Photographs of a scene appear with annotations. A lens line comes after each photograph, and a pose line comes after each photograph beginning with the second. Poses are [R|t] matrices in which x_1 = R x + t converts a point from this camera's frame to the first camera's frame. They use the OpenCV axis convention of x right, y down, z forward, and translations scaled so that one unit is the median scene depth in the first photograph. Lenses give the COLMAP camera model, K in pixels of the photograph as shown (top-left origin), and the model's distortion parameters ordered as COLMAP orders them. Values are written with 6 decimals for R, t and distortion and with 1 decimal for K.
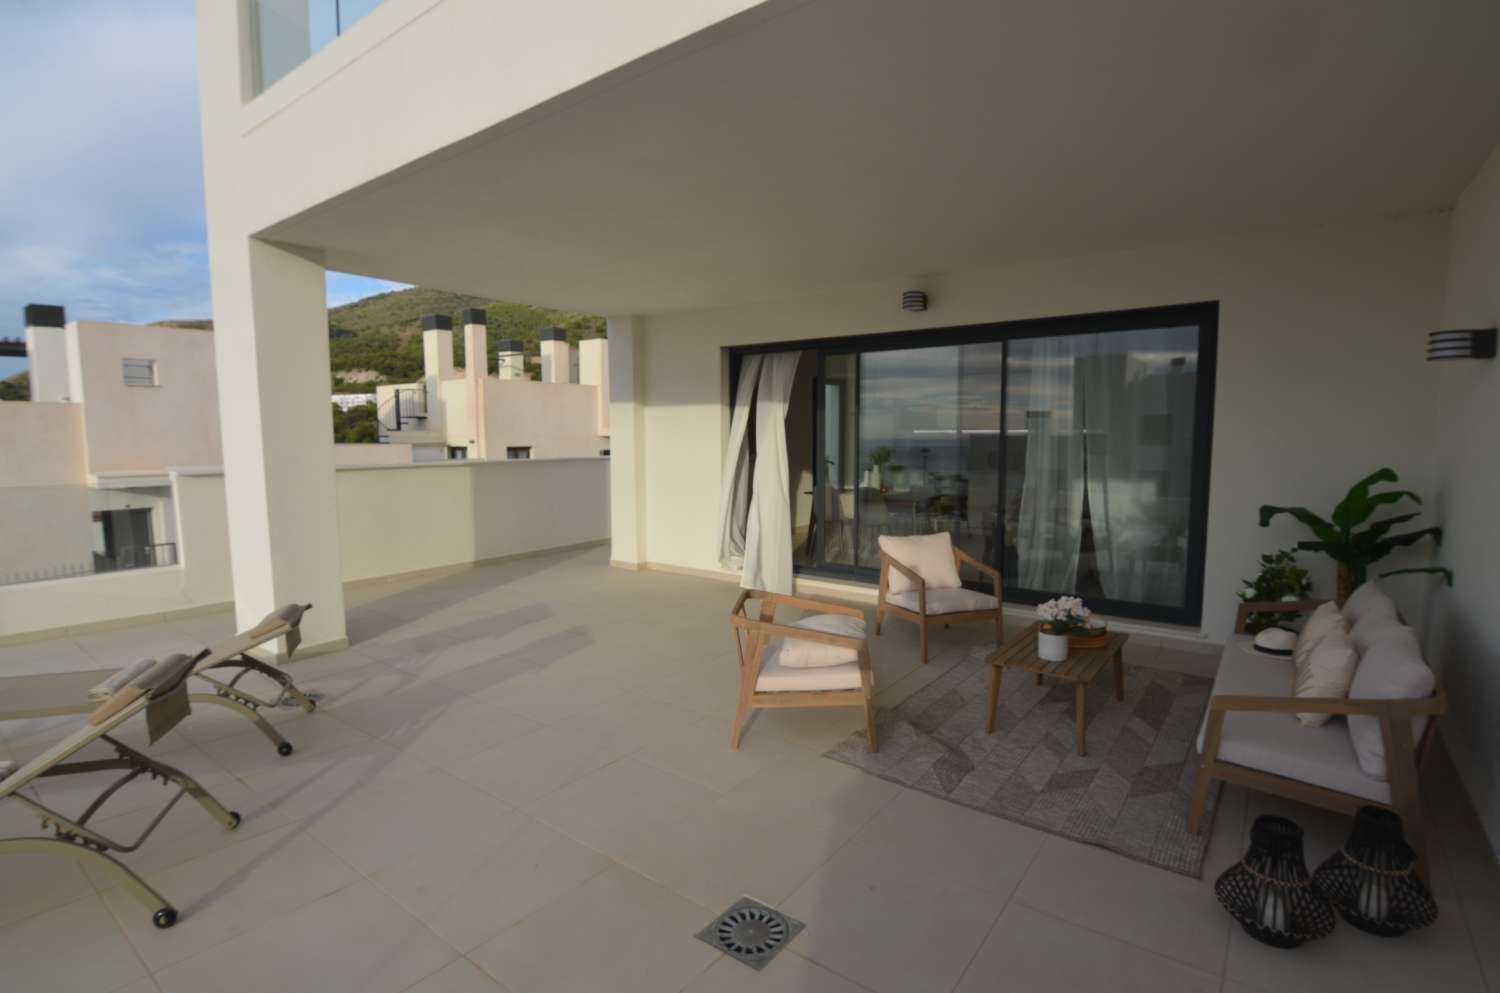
lens RADIAL K [[724.5, 0, 755.4], [0, 724.5, 503.3], [0, 0, 1]] dist [-0.002108, -0.013180]
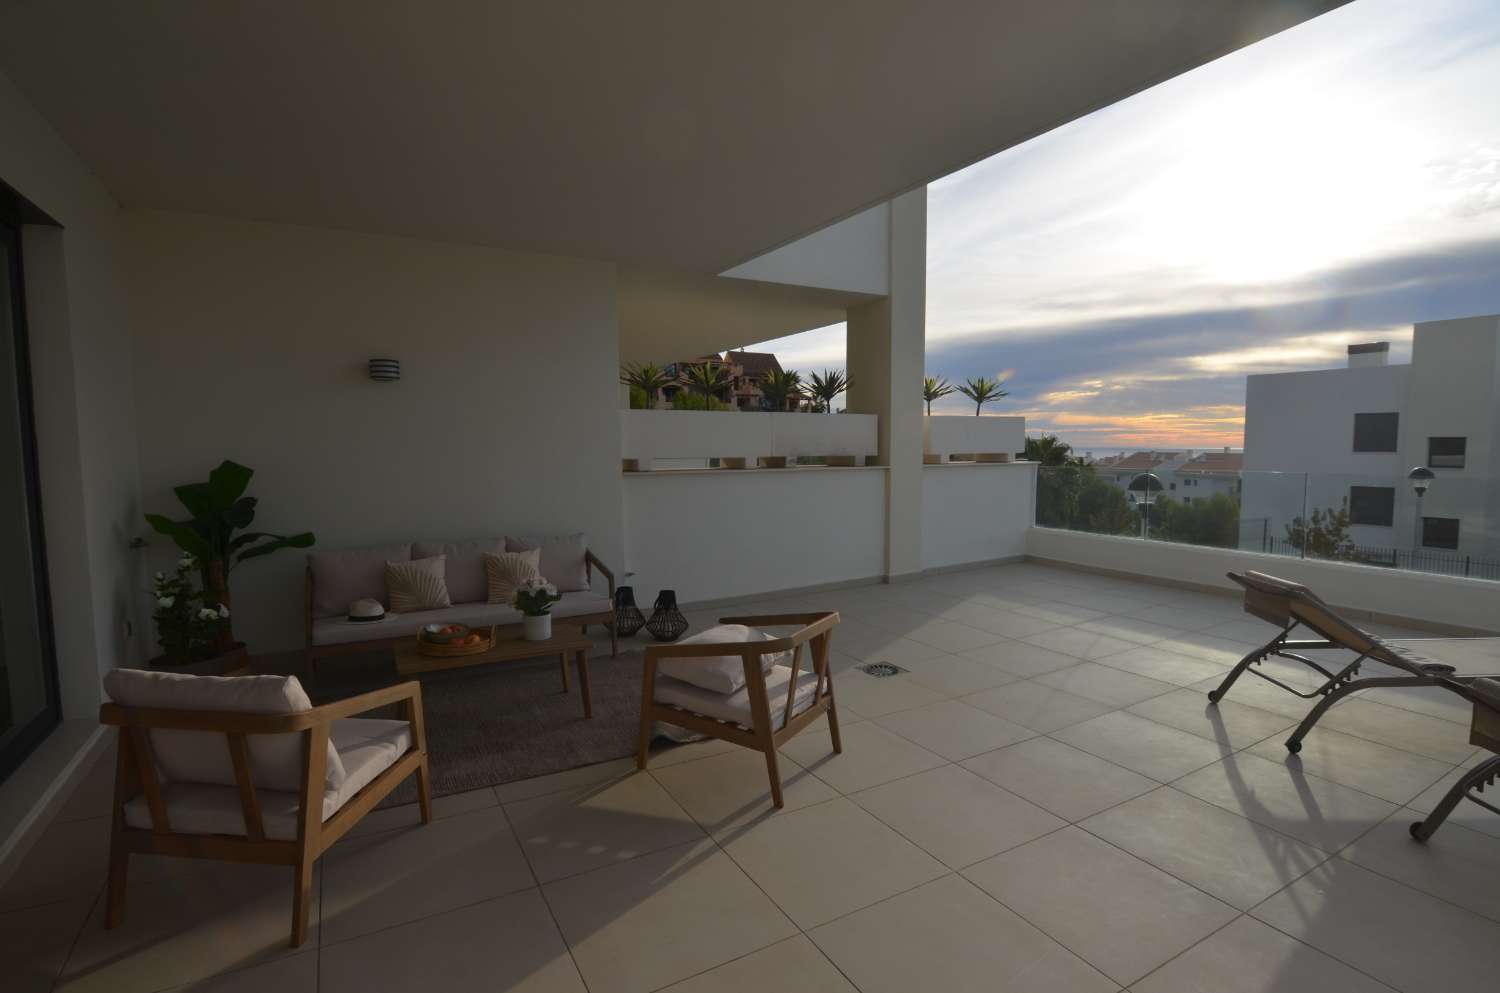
lens RADIAL K [[724.5, 0, 755.4], [0, 724.5, 503.3], [0, 0, 1]] dist [-0.002108, -0.013180]
pose [[-0.921653, -0.022008, 0.387390, -0.069465], [0.048782, 0.983896, 0.171955, -0.035336], [-0.384935, 0.177381, -0.905738, 0.437313]]
